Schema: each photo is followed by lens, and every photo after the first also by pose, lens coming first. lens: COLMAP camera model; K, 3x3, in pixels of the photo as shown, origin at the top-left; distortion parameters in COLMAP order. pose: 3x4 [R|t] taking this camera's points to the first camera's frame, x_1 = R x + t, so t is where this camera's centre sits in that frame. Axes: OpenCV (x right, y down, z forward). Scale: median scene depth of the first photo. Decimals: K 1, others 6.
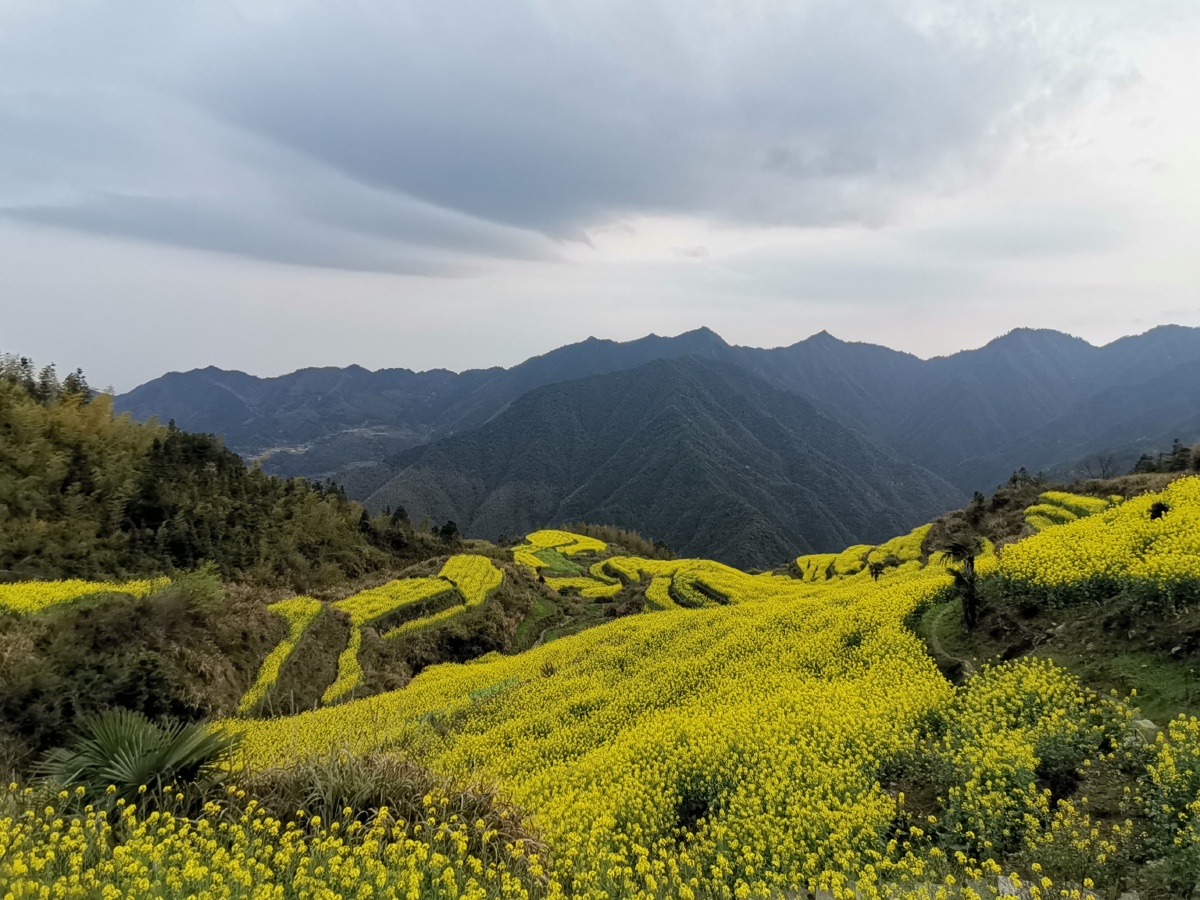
lens RADIAL K [[717.4, 0, 599.8], [0, 717.4, 451.7], [0, 0, 1]] dist [0.029836, -0.001125]
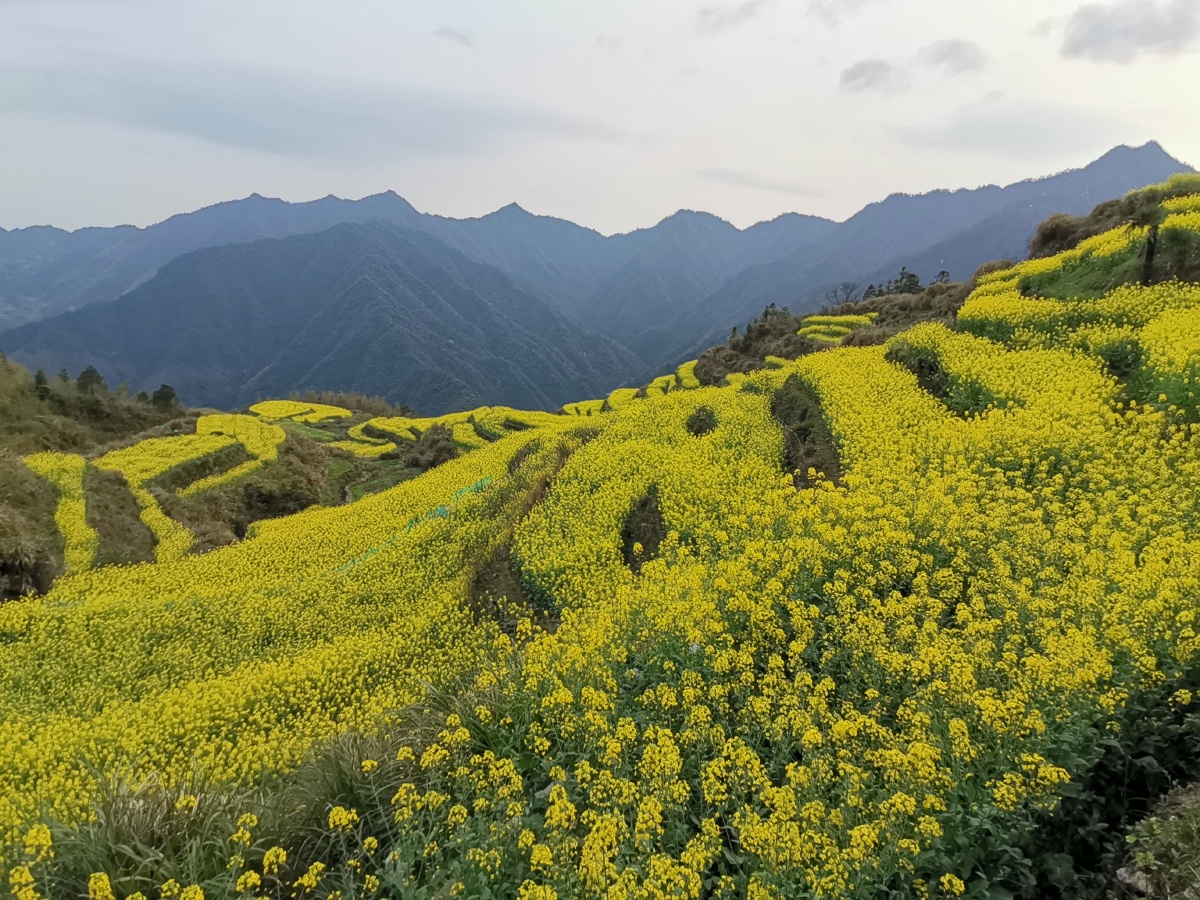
lens RADIAL K [[717.4, 0, 599.8], [0, 717.4, 451.7], [0, 0, 1]] dist [0.029836, -0.001125]
pose [[0.913366, -0.086478, 0.397849, -0.141444], [0.018780, 0.985091, 0.171007, 0.062175], [-0.406706, -0.148720, 0.901373, 0.088219]]
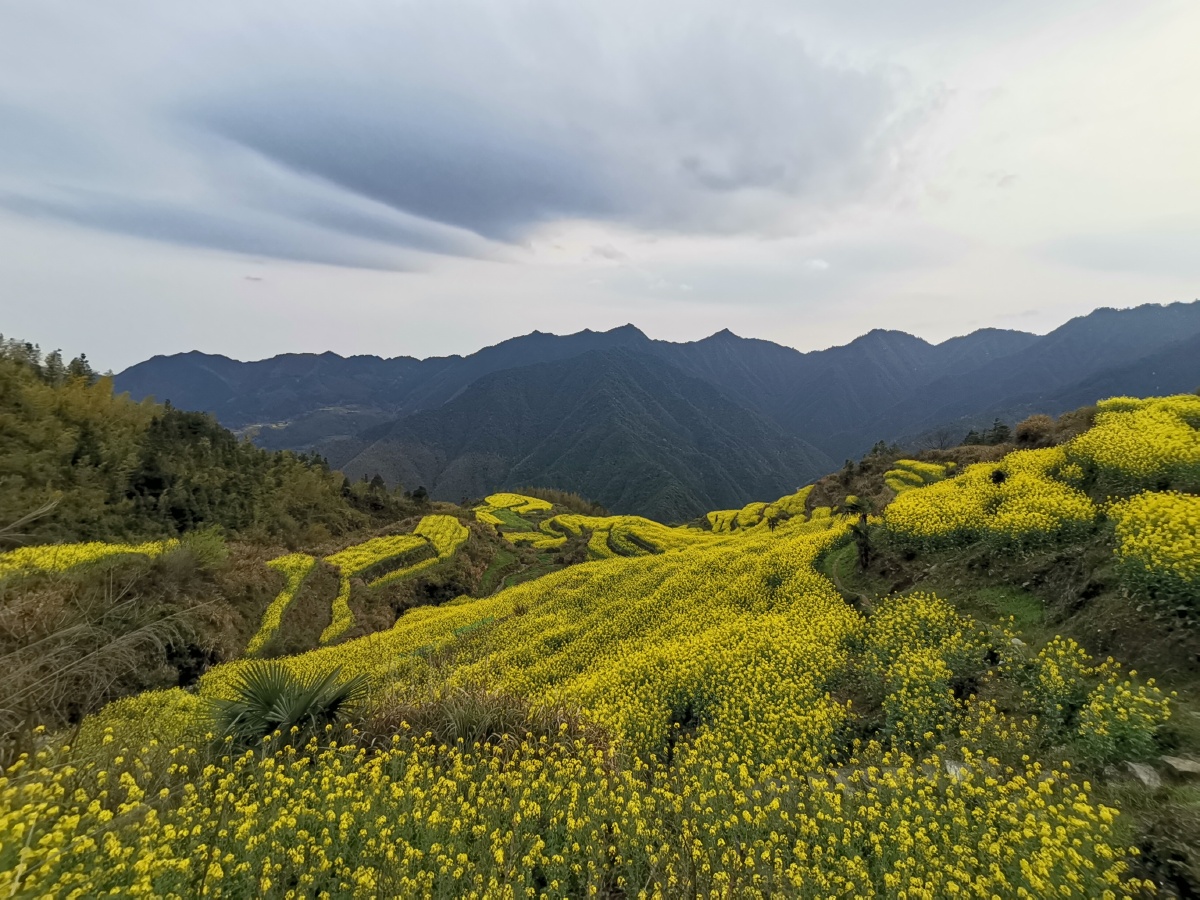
lens RADIAL K [[593.7, 0, 600.0], [0, 593.7, 450.0], [0, 0, 1]] dist [0.050341, -0.036815]
pose [[0.995423, -0.003267, 0.095515, -0.012573], [-0.000390, 0.999268, 0.038242, -0.002083], [-0.095570, -0.038104, 0.994693, -0.001894]]
